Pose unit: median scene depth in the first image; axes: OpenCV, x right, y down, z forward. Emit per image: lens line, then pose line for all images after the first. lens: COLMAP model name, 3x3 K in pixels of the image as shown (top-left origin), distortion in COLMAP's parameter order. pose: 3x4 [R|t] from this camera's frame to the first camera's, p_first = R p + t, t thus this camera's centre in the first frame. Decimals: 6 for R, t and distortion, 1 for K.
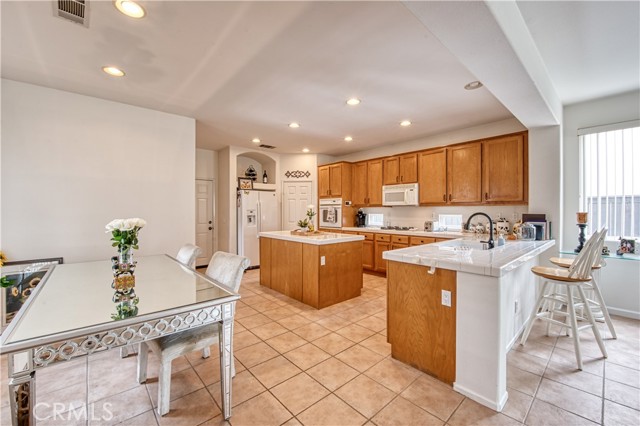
lens RADIAL K [[256.1, 0, 315.9], [0, 256.1, 211.1], [0, 0, 1]] dist [-0.006172, 0.000863]
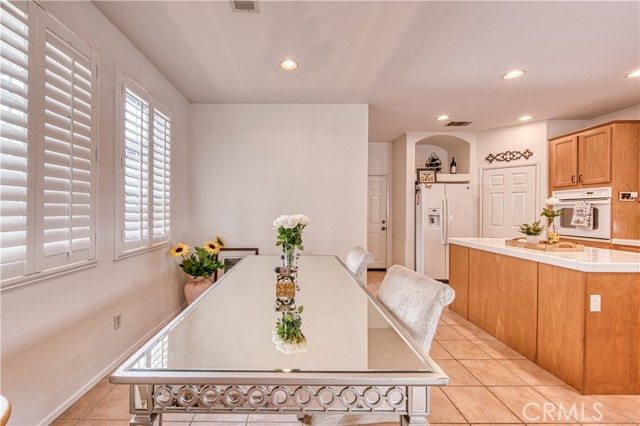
lens RADIAL K [[256.1, 0, 297.5], [0, 256.1, 212.3], [0, 0, 1]] dist [-0.006172, 0.000863]
pose [[0.755262, 0.008883, -0.655363, -0.066795], [-0.006010, 0.999960, 0.006629, 0.007134], [0.655396, -0.001068, 0.755285, 0.155602]]
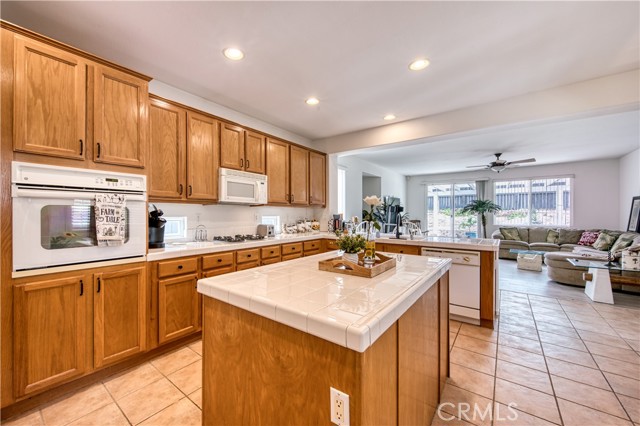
lens RADIAL K [[256.1, 0, 292.1], [0, 256.1, 213.3], [0, 0, 1]] dist [-0.006172, 0.000863]
pose [[-0.168306, 0.003193, 0.985730, -0.373605], [-0.001959, 0.999992, -0.003573, 0.006335], [-0.985733, -0.002532, -0.168299, 1.059442]]
